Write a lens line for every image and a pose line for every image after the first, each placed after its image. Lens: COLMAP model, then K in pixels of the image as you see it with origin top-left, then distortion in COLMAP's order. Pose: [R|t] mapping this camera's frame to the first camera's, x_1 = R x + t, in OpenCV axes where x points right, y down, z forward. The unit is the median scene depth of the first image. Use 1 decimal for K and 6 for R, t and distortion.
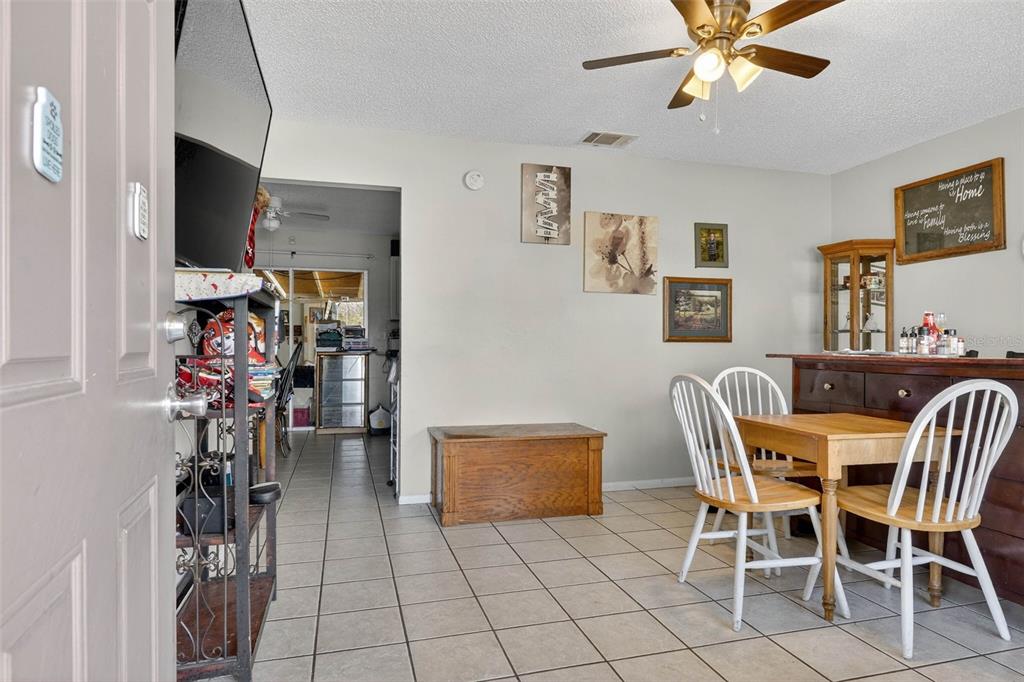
lens RADIAL K [[588.4, 0, 522.4], [0, 588.4, 344.3], [0, 0, 1]] dist [-0.000771, 0.000294]
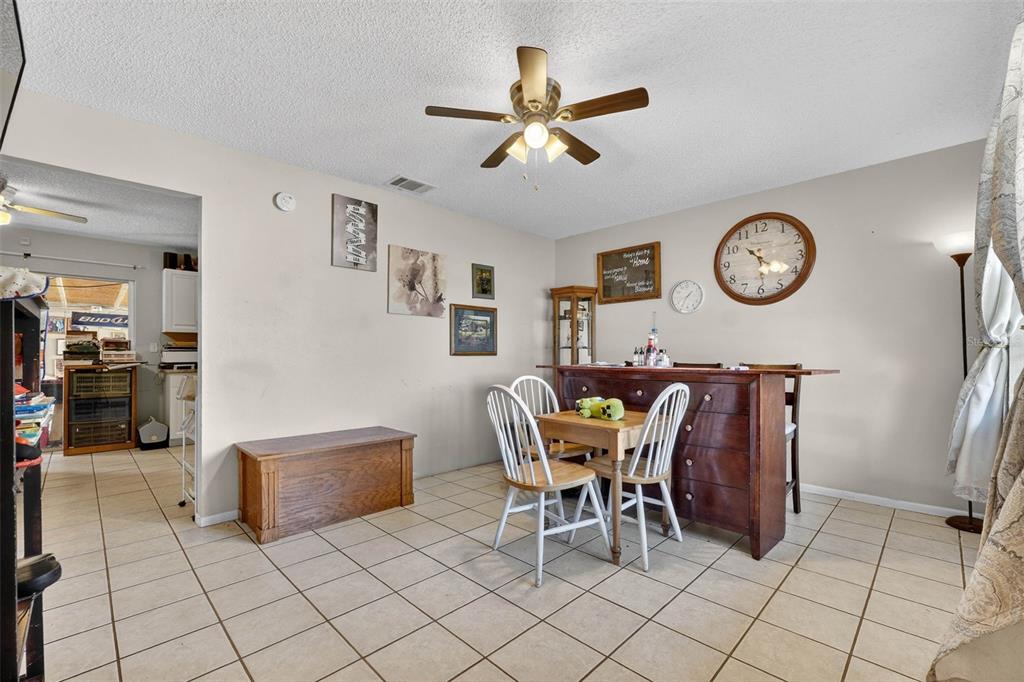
lens RADIAL K [[431.3, 0, 517.2], [0, 431.3, 355.3], [0, 0, 1]] dist [-0.020700, 0.004214]
pose [[0.875442, -0.004022, 0.483306, -0.086145], [0.001328, 0.999982, 0.005917, -0.010623], [-0.483321, -0.004539, 0.875431, 0.132862]]
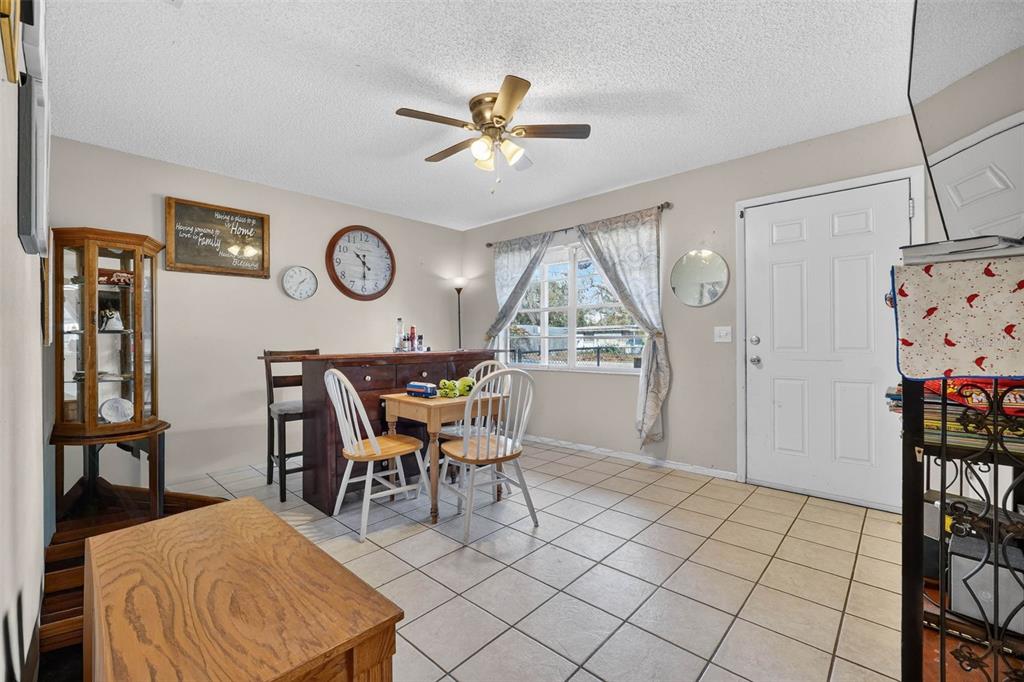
lens RADIAL K [[431.3, 0, 509.9], [0, 431.3, 339.0], [0, 0, 1]] dist [-0.020700, 0.004214]
pose [[-0.505085, 0.002851, 0.863065, -0.338227], [0.001895, 0.999996, -0.002194, -0.009437], [-0.863068, 0.000527, -0.505088, 0.886909]]
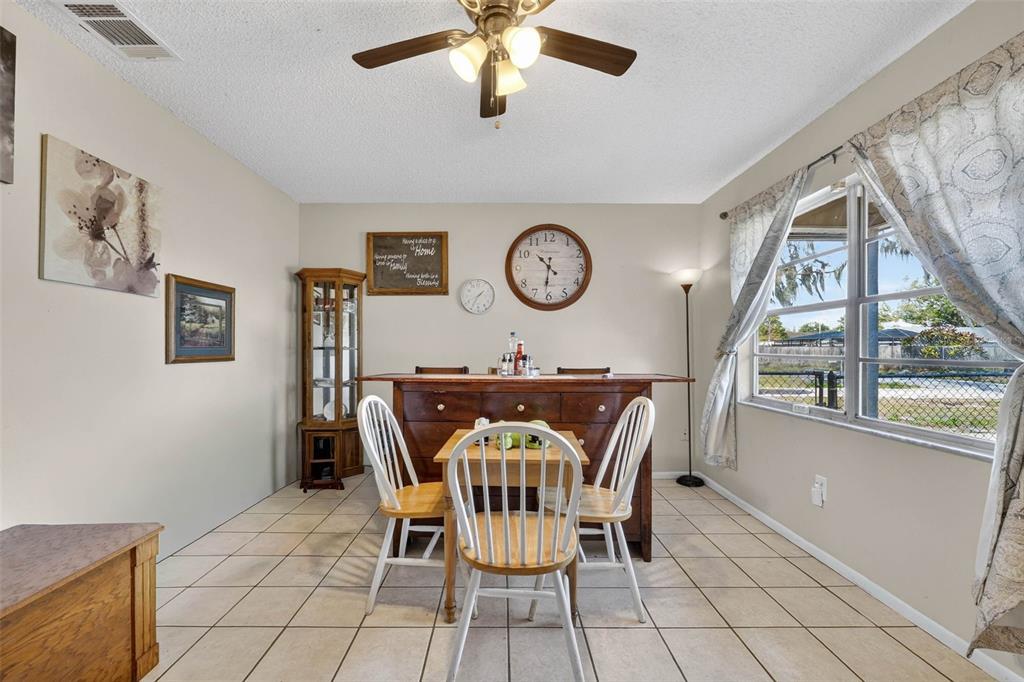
lens RADIAL K [[431.3, 0, 498.4], [0, 431.3, 350.4], [0, 0, 1]] dist [-0.020700, 0.004214]
pose [[0.292525, -0.007220, 0.956230, -0.152188], [-0.004749, 0.999948, 0.009003, -0.029309], [-0.956246, -0.007174, 0.292476, 0.489749]]
